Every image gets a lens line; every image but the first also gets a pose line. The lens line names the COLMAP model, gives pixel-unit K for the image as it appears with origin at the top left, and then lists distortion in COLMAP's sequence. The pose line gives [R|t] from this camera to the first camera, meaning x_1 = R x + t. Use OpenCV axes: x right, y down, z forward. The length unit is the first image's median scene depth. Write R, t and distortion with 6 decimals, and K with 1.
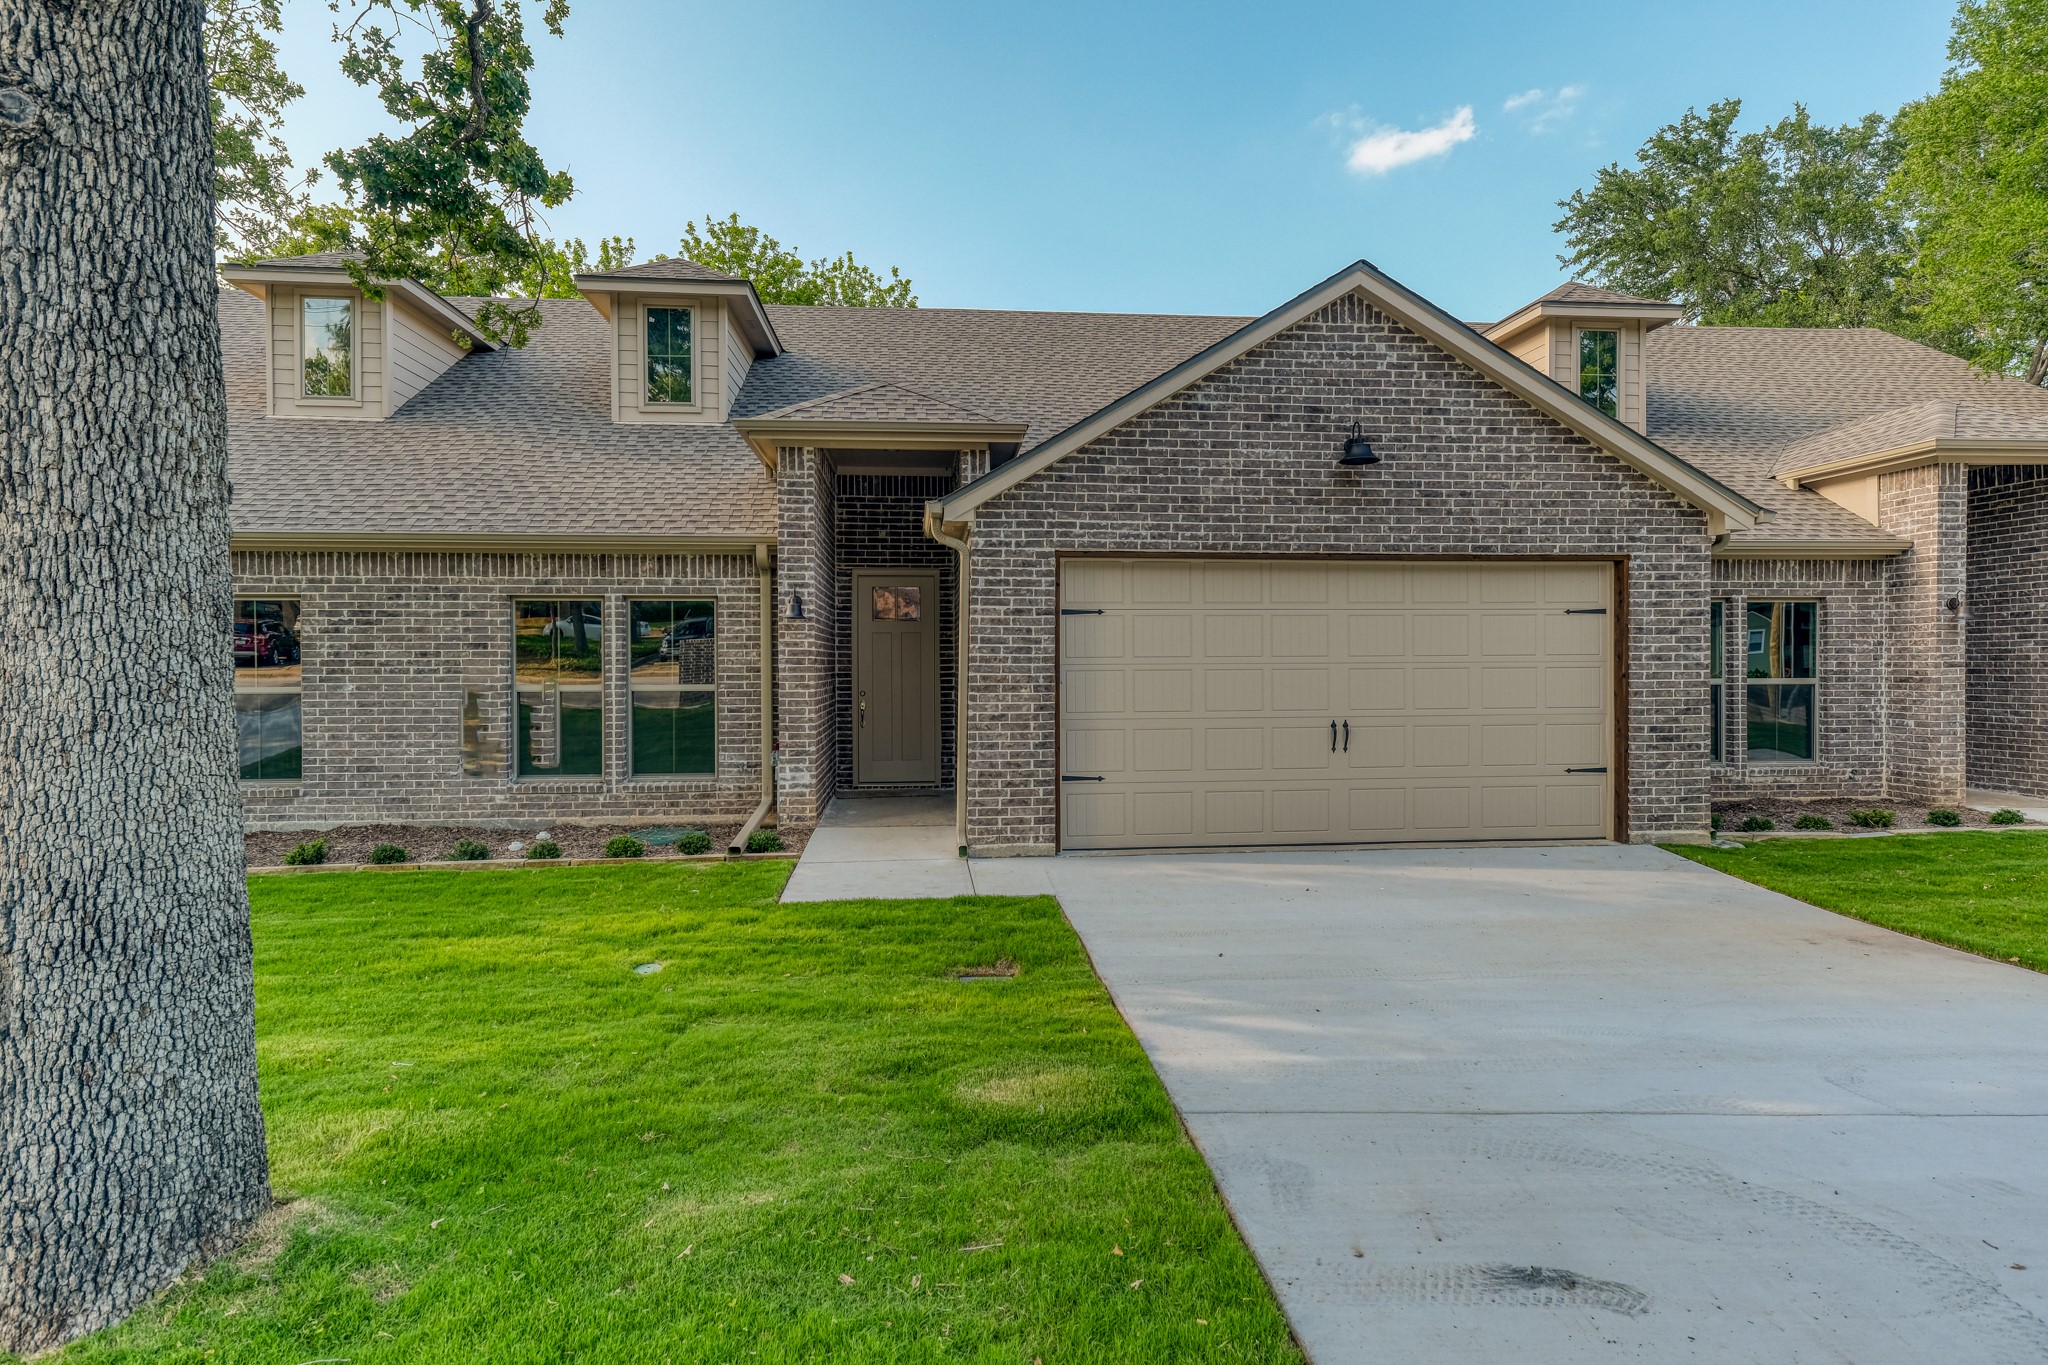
lens RADIAL K [[1151.2, 0, 1026.3], [0, 1151.2, 675.8], [0, 0, 1]] dist [0.001373, 0.004704]
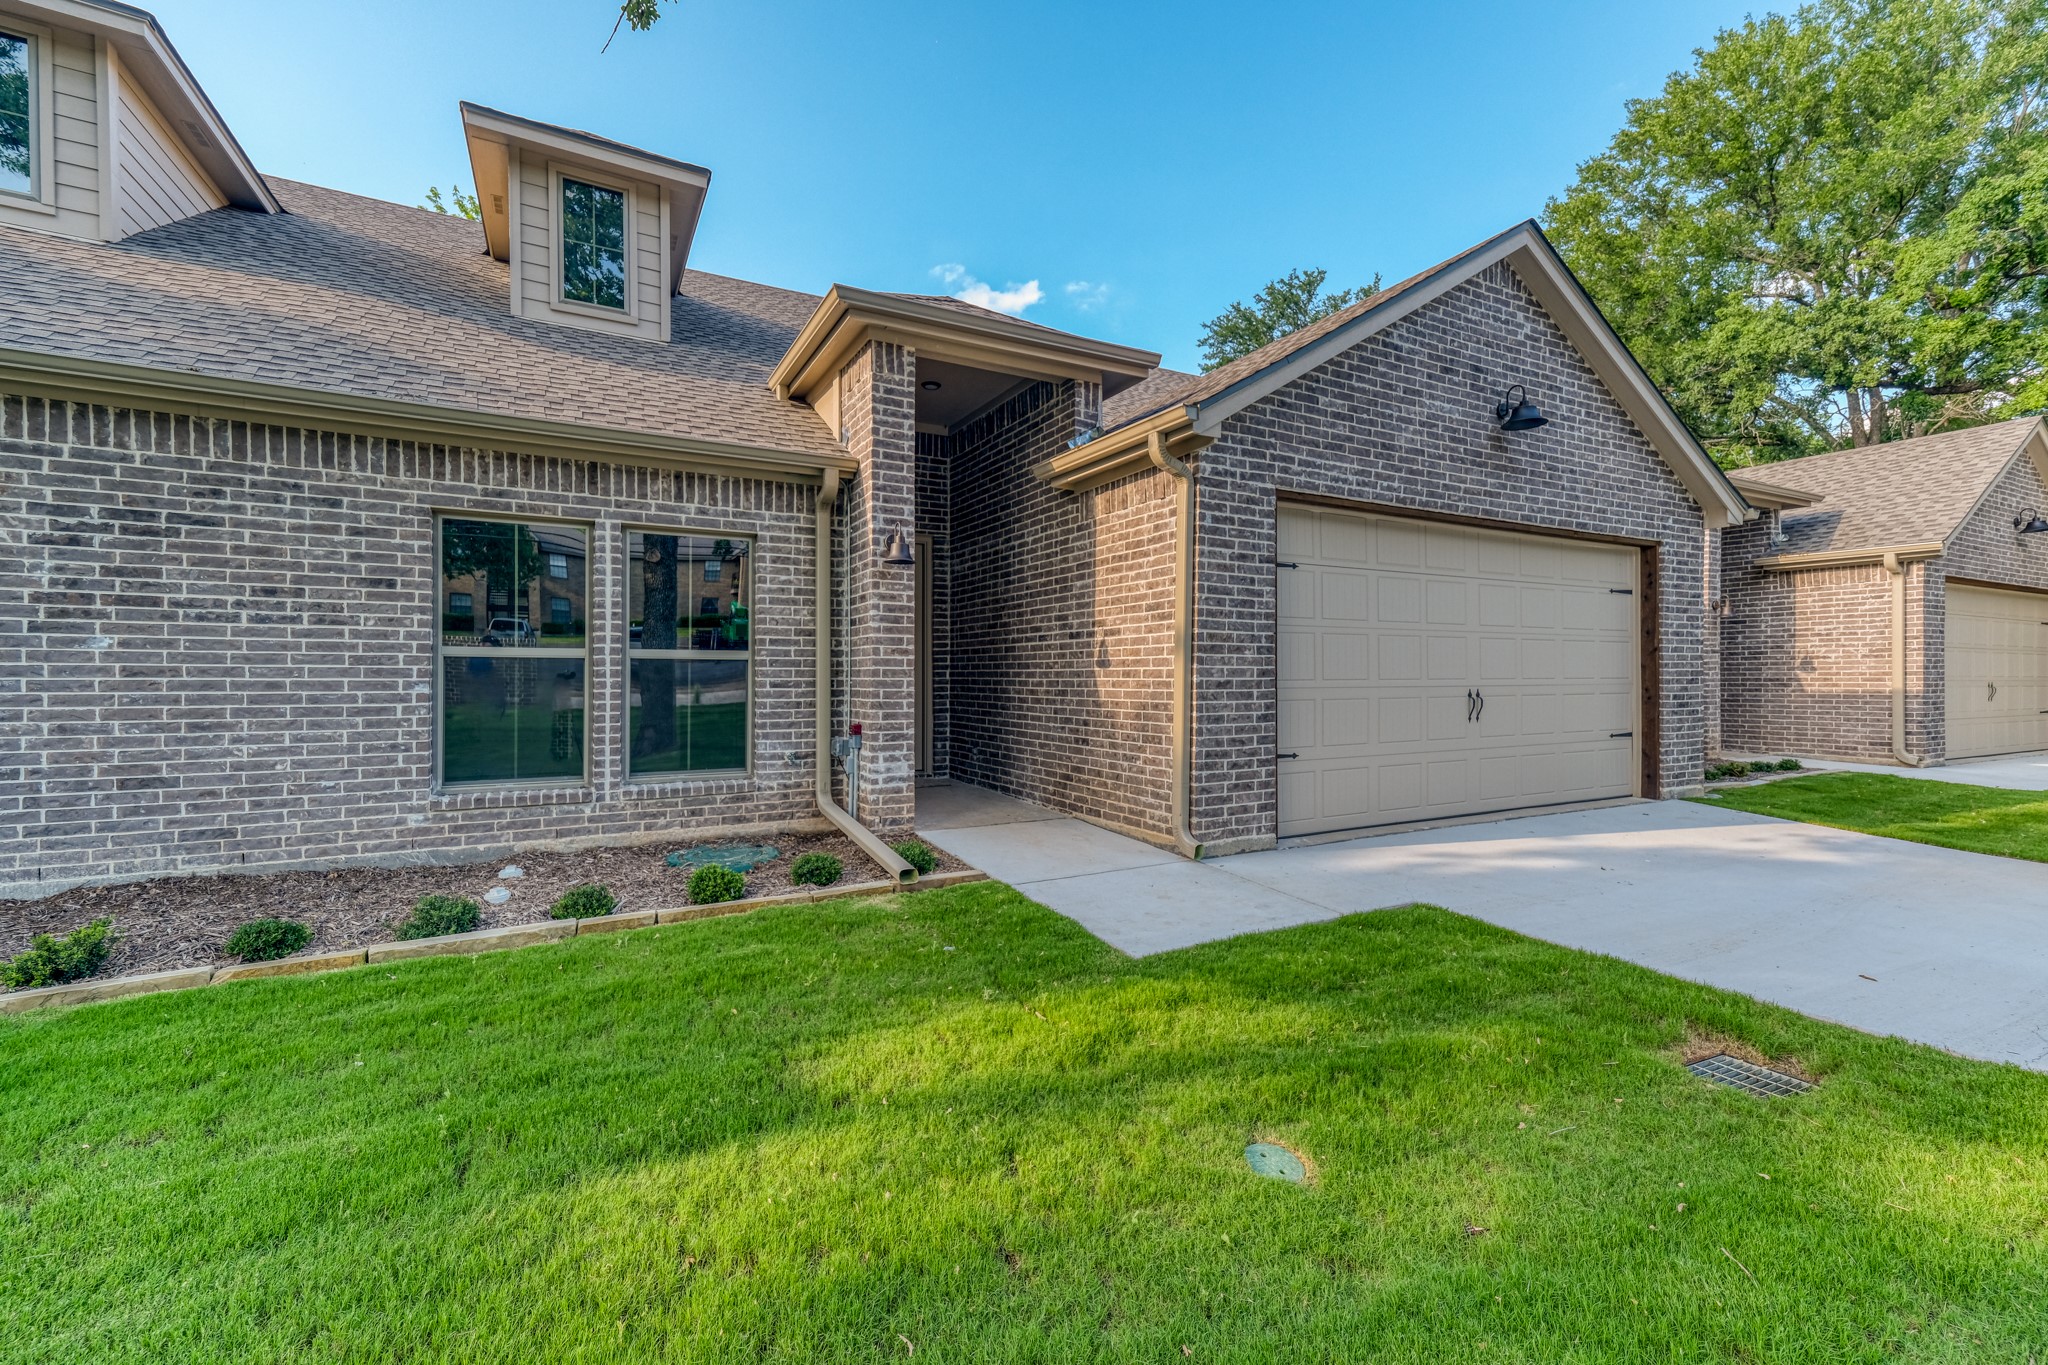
lens RADIAL K [[860.9, 0, 1020.6], [0, 860.9, 677.0], [0, 0, 1]] dist [0.017167, 0.002944]
pose [[0.919227, 0.003970, 0.393708, -0.381023], [0.000329, 0.999941, -0.010852, 0.035836], [-0.393728, 0.010105, 0.919172, 0.469192]]
